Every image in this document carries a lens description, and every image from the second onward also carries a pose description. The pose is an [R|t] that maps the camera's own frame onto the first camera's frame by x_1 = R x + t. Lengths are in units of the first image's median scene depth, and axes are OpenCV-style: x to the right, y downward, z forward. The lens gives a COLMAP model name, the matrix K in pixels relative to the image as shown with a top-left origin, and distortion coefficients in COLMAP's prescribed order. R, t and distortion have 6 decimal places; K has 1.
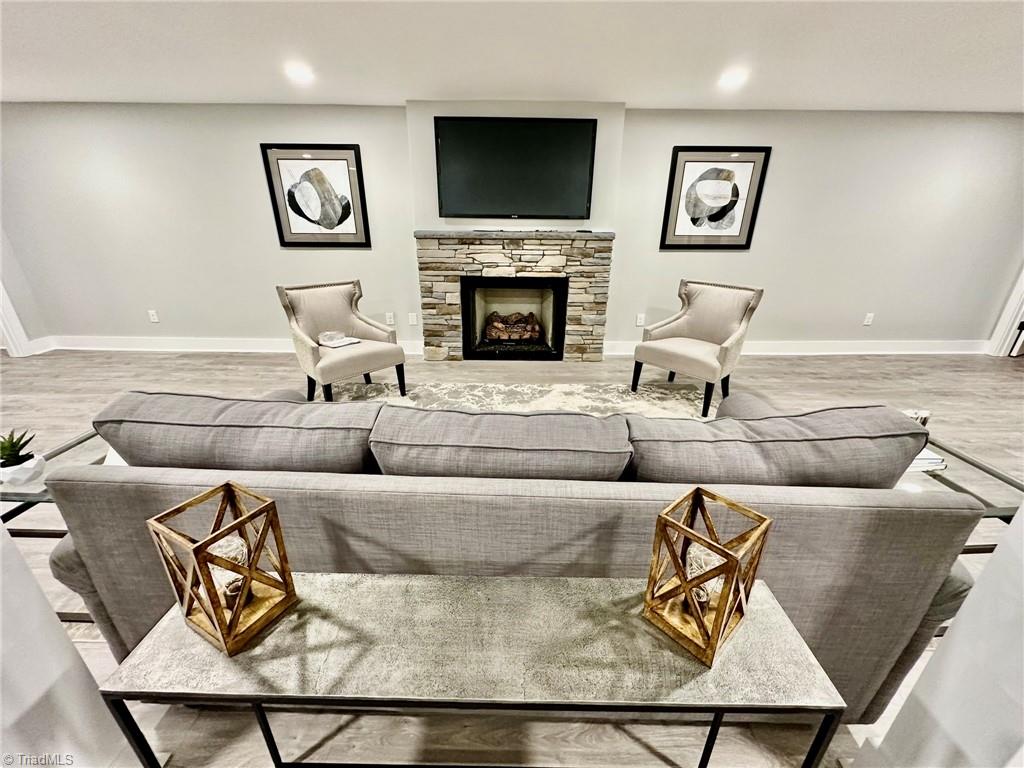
lens RADIAL K [[406.3, 0, 511.7], [0, 406.3, 385.4], [0, 0, 1]] dist [-0.005968, 0.000401]
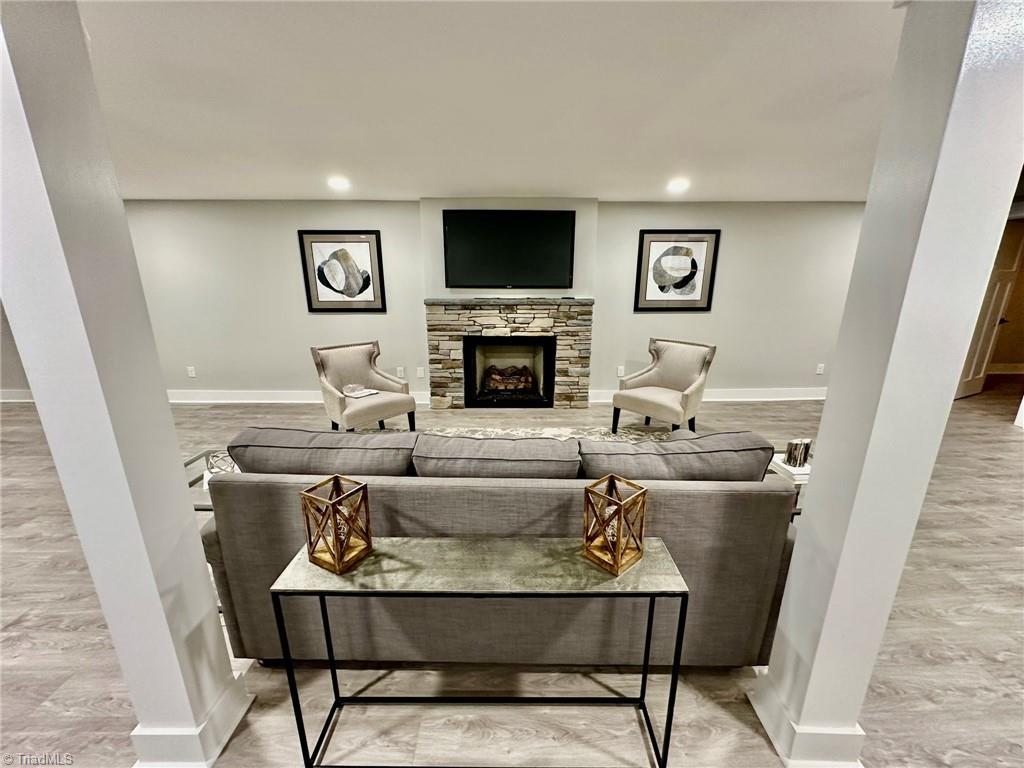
lens RADIAL K [[406.3, 0, 511.7], [0, 406.3, 385.4], [0, 0, 1]] dist [-0.005968, 0.000401]
pose [[0.999945, -0.009309, 0.004790, 0.007066], [0.009823, 0.992495, -0.121891, 0.017552], [-0.003619, 0.121931, 0.992532, -0.163344]]
